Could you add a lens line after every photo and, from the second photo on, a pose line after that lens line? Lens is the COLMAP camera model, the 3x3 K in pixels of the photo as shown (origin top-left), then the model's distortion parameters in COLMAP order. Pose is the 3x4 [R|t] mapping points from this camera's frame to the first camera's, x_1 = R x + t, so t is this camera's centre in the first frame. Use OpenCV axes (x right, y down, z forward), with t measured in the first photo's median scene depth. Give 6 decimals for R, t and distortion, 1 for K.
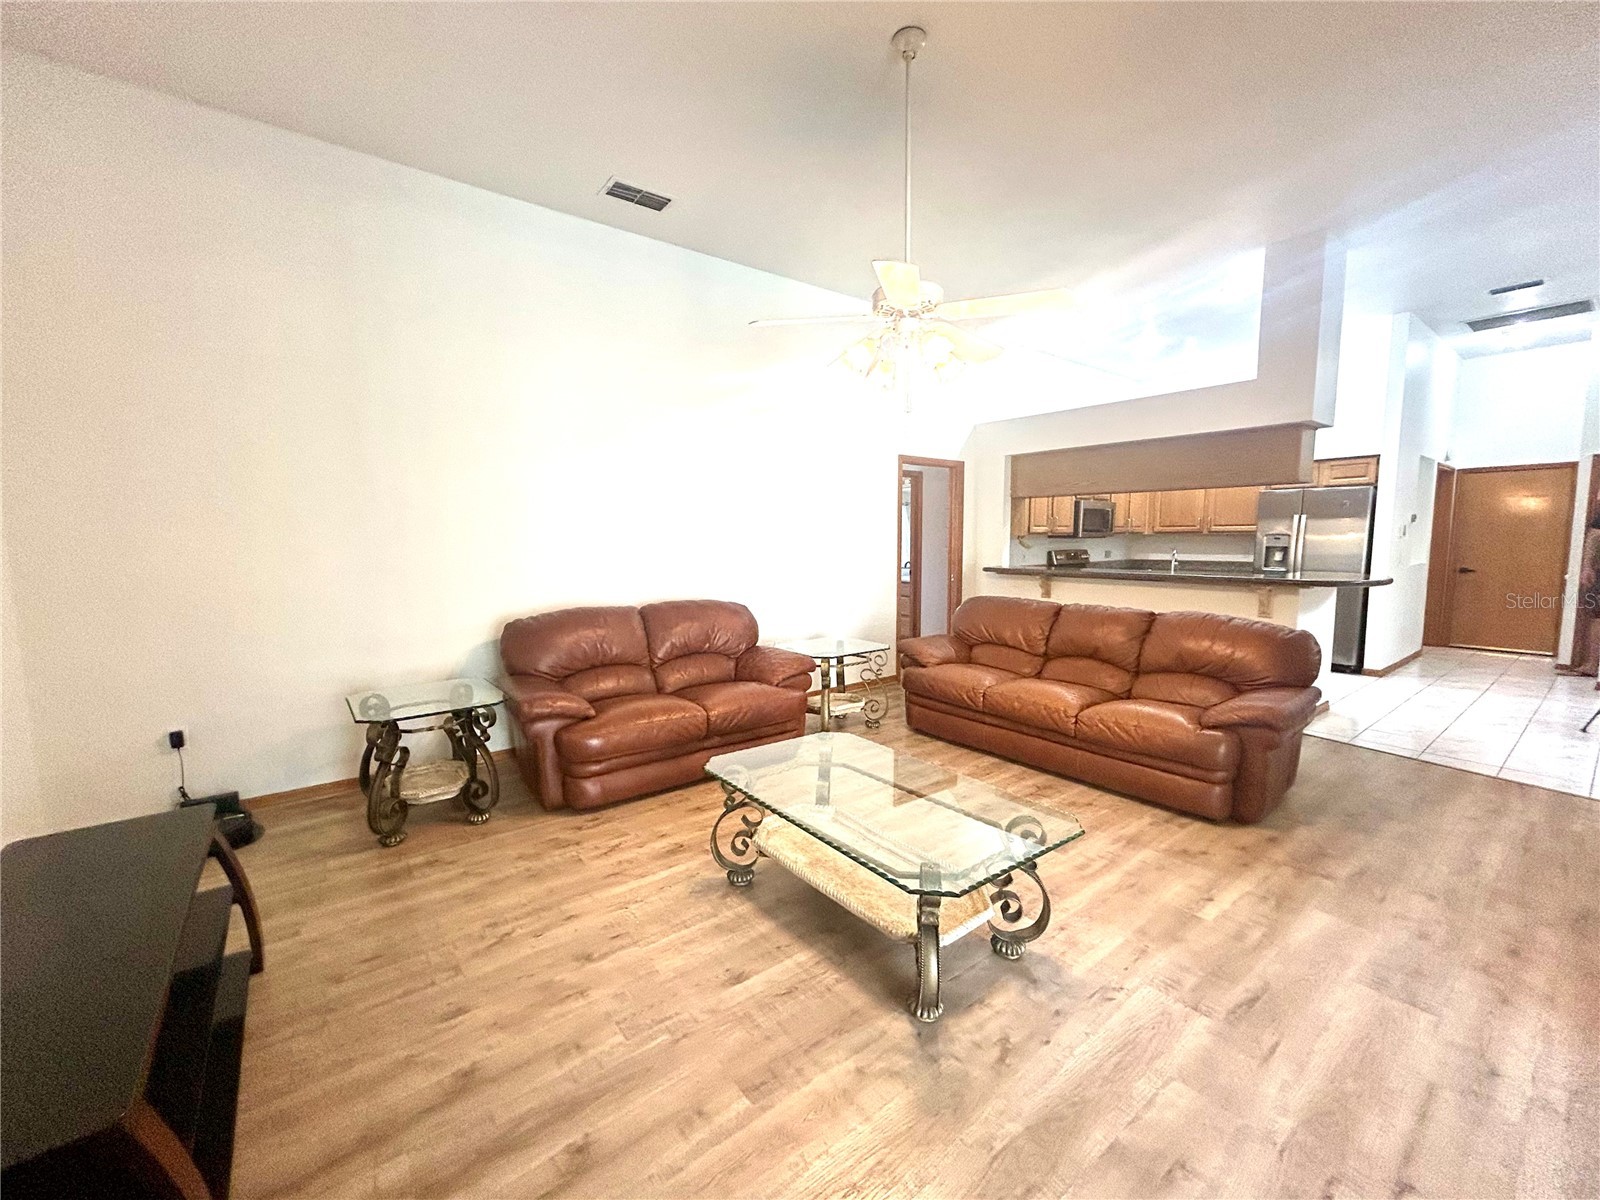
lens RADIAL K [[645.7, 0, 797.0], [0, 645.7, 596.2], [0, 0, 1]] dist [0.001287, 0.000835]
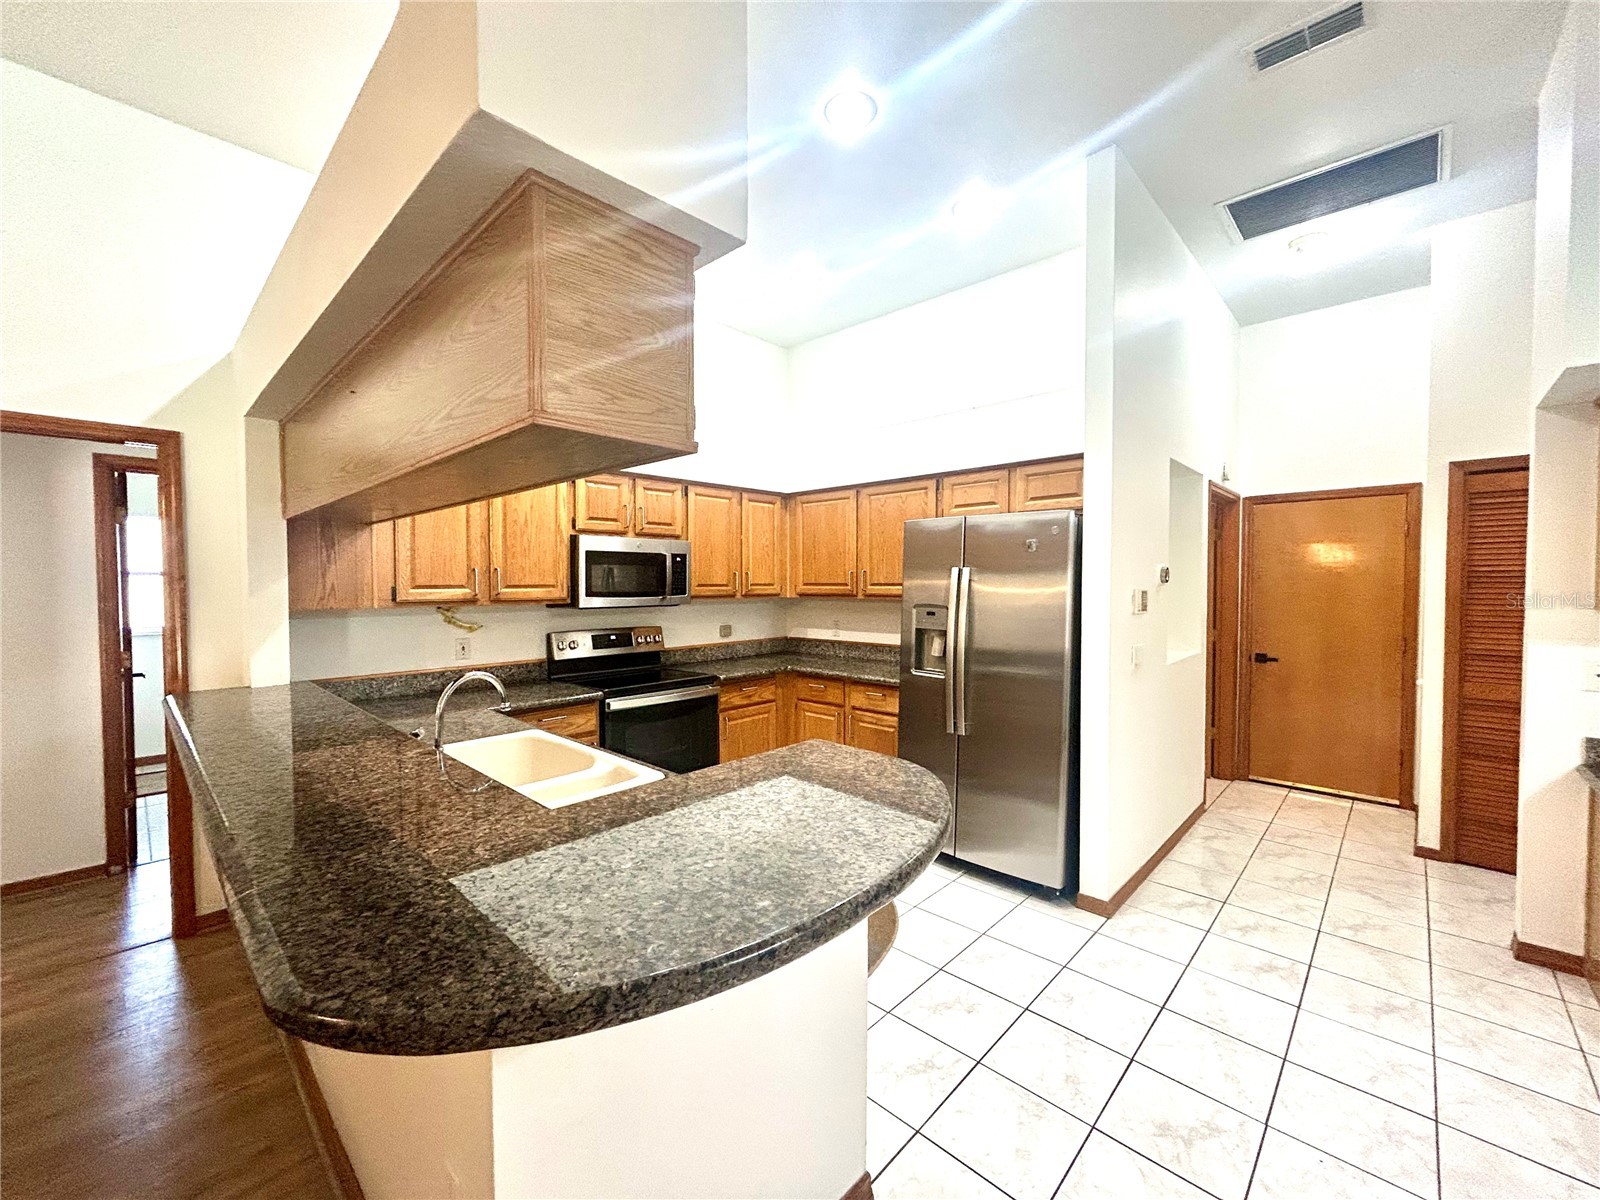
lens RADIAL K [[645.7, 0, 799.3], [0, 645.7, 594.7], [0, 0, 1]] dist [0.001287, 0.000835]
pose [[0.987001, 0.000945, 0.160709, 0.581147], [0.011246, 0.997126, -0.074928, -0.068910], [-0.160318, 0.075761, 0.984154, 0.538242]]
